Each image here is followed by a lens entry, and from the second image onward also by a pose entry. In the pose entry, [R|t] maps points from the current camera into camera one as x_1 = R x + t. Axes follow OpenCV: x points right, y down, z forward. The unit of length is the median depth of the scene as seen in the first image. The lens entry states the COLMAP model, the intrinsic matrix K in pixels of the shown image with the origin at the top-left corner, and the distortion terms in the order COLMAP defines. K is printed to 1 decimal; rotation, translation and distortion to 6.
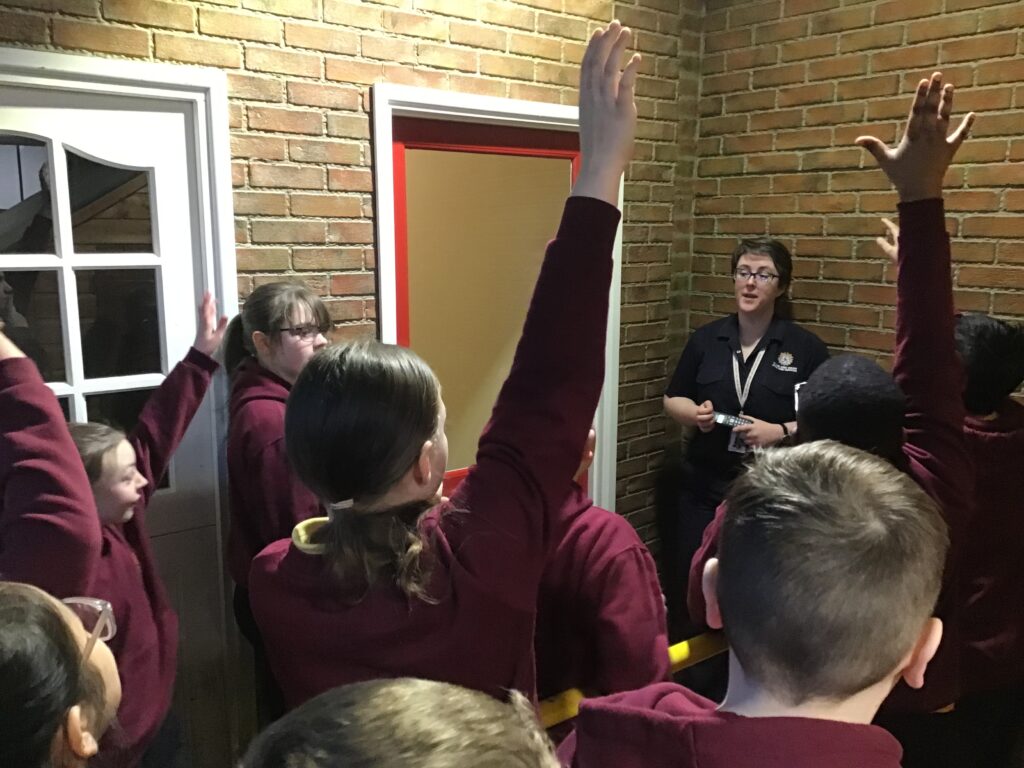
lens RADIAL K [[914.4, 0, 513.4], [0, 914.4, 379.4], [0, 0, 1]] dist [0.081479, -0.148552]
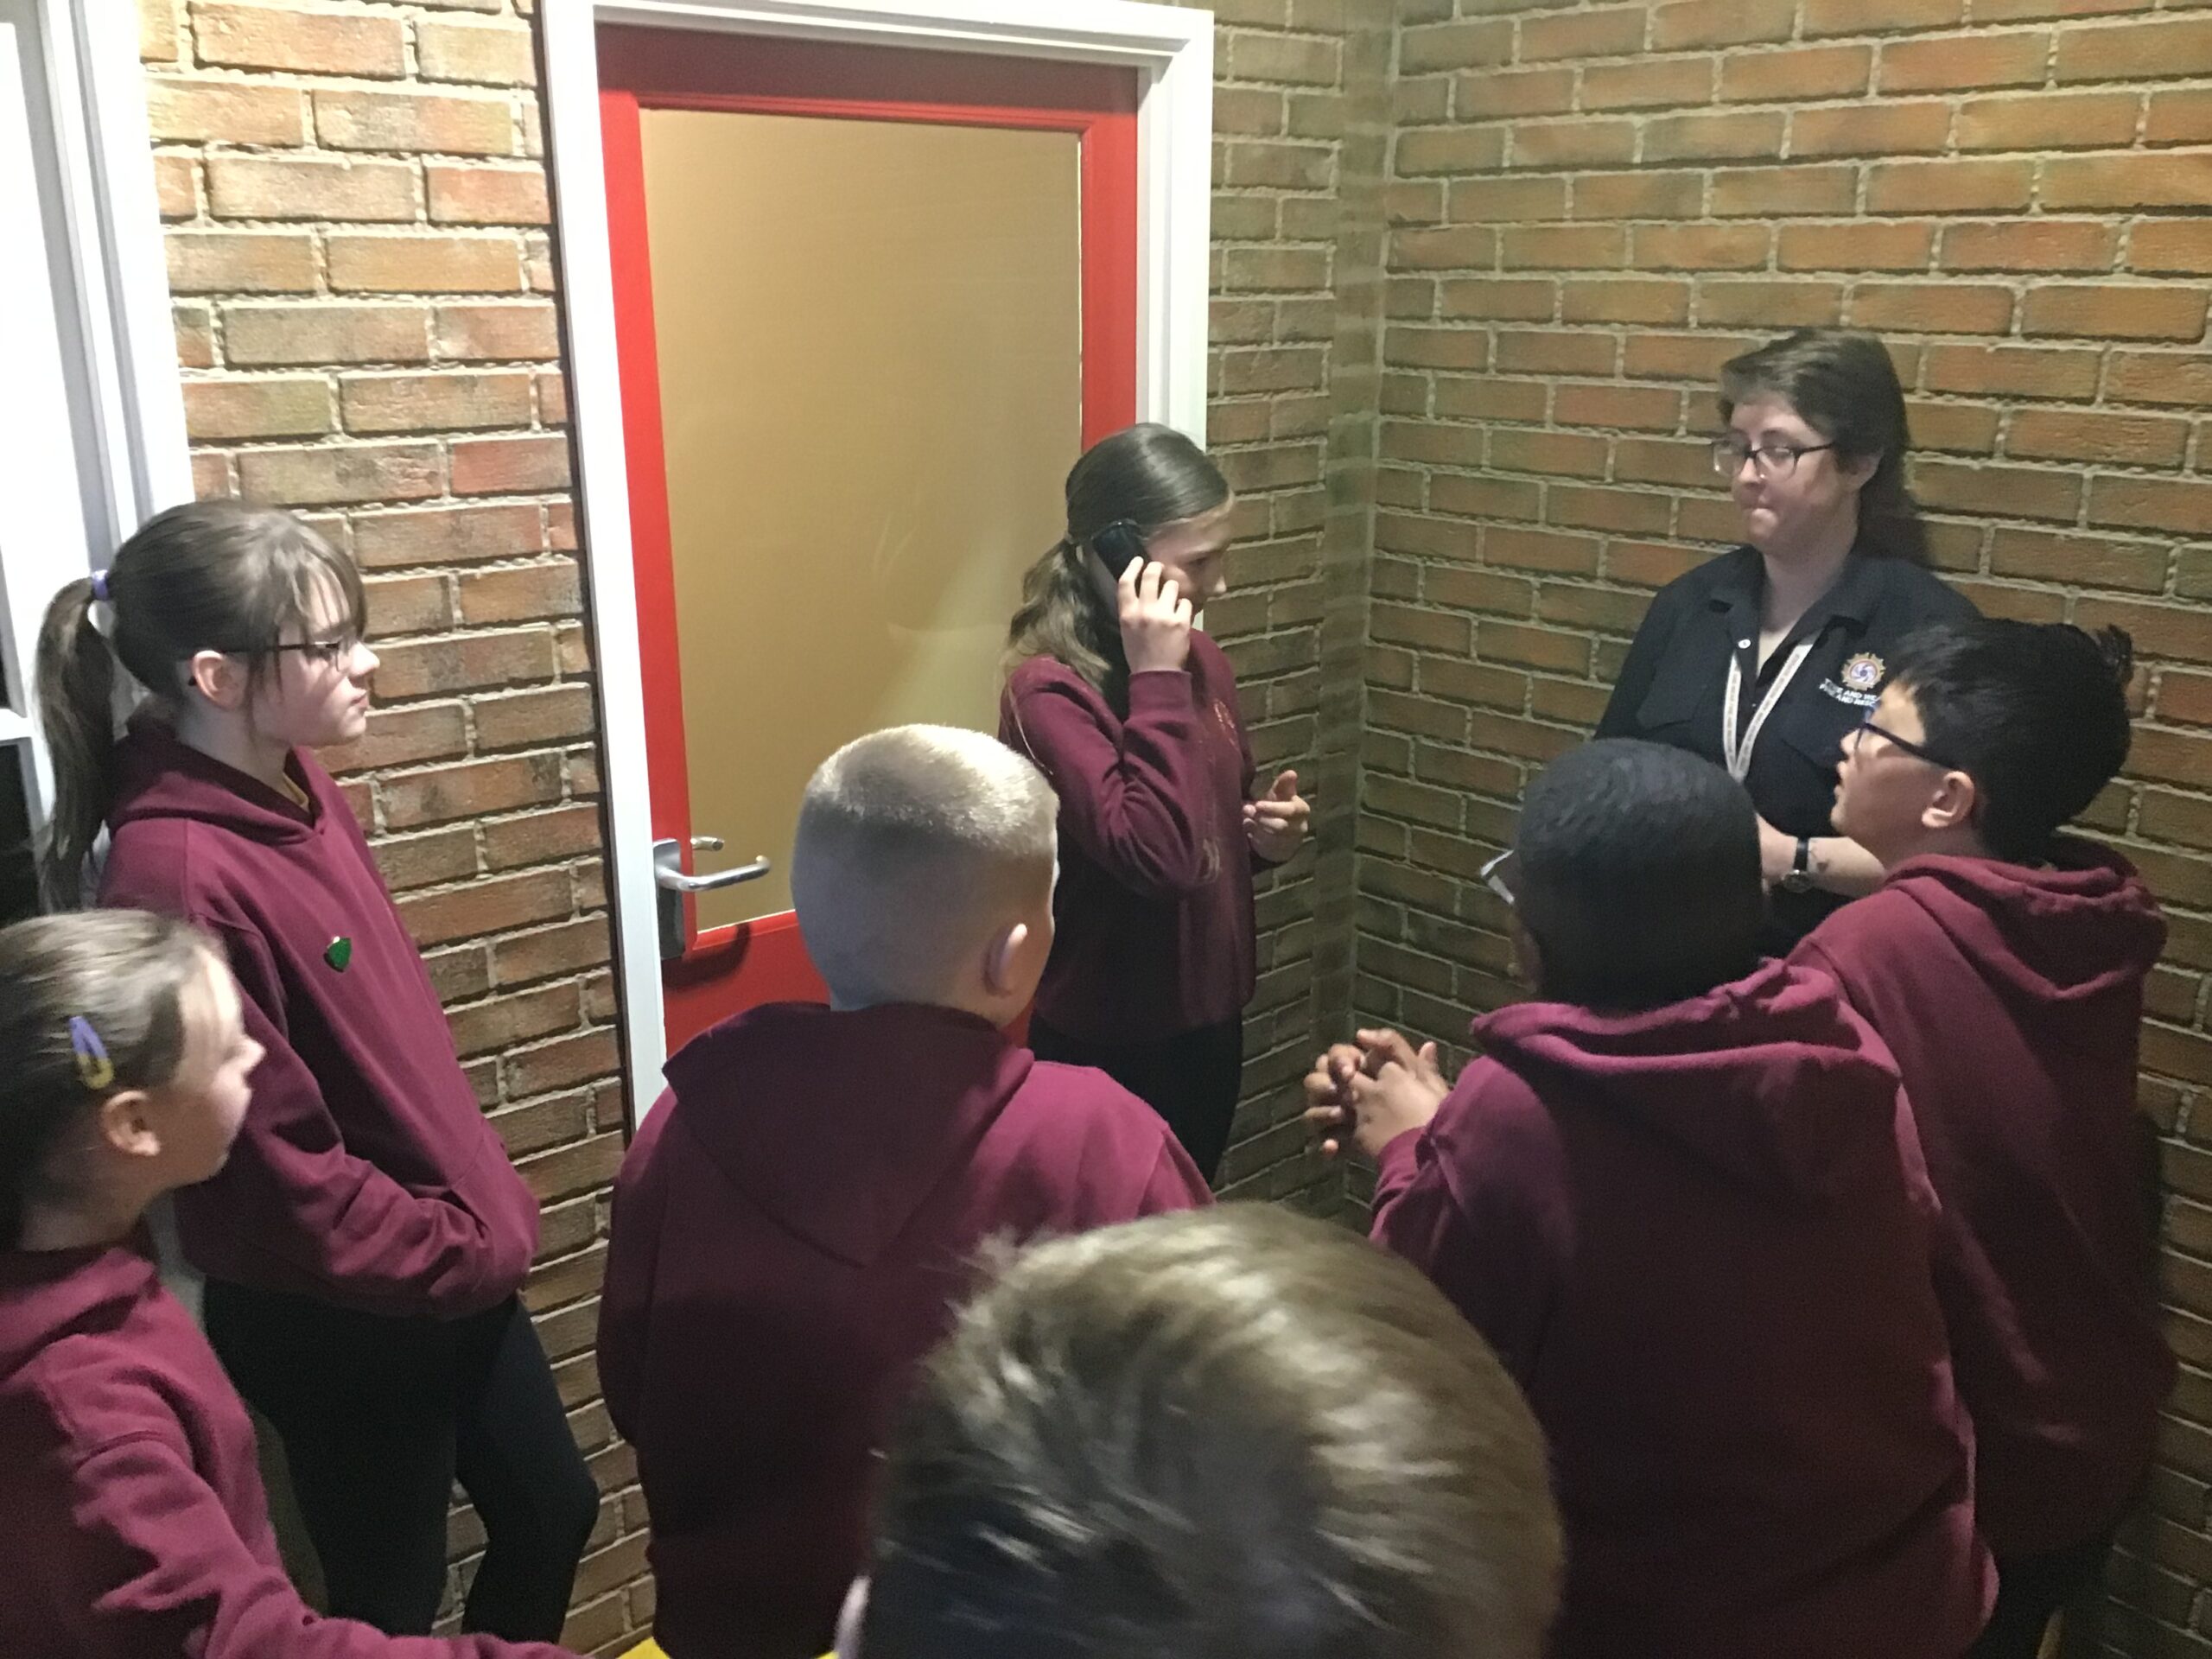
lens RADIAL K [[1975.3, 0, 1113.4], [0, 1975.3, 837.7], [0, 0, 1]] dist [0.081479, -0.148552]
pose [[0.999418, -0.012553, 0.031723, 0.053241], [0.008762, 0.993100, 0.116945, -0.039910], [-0.032973, -0.116599, 0.992632, 0.110783]]
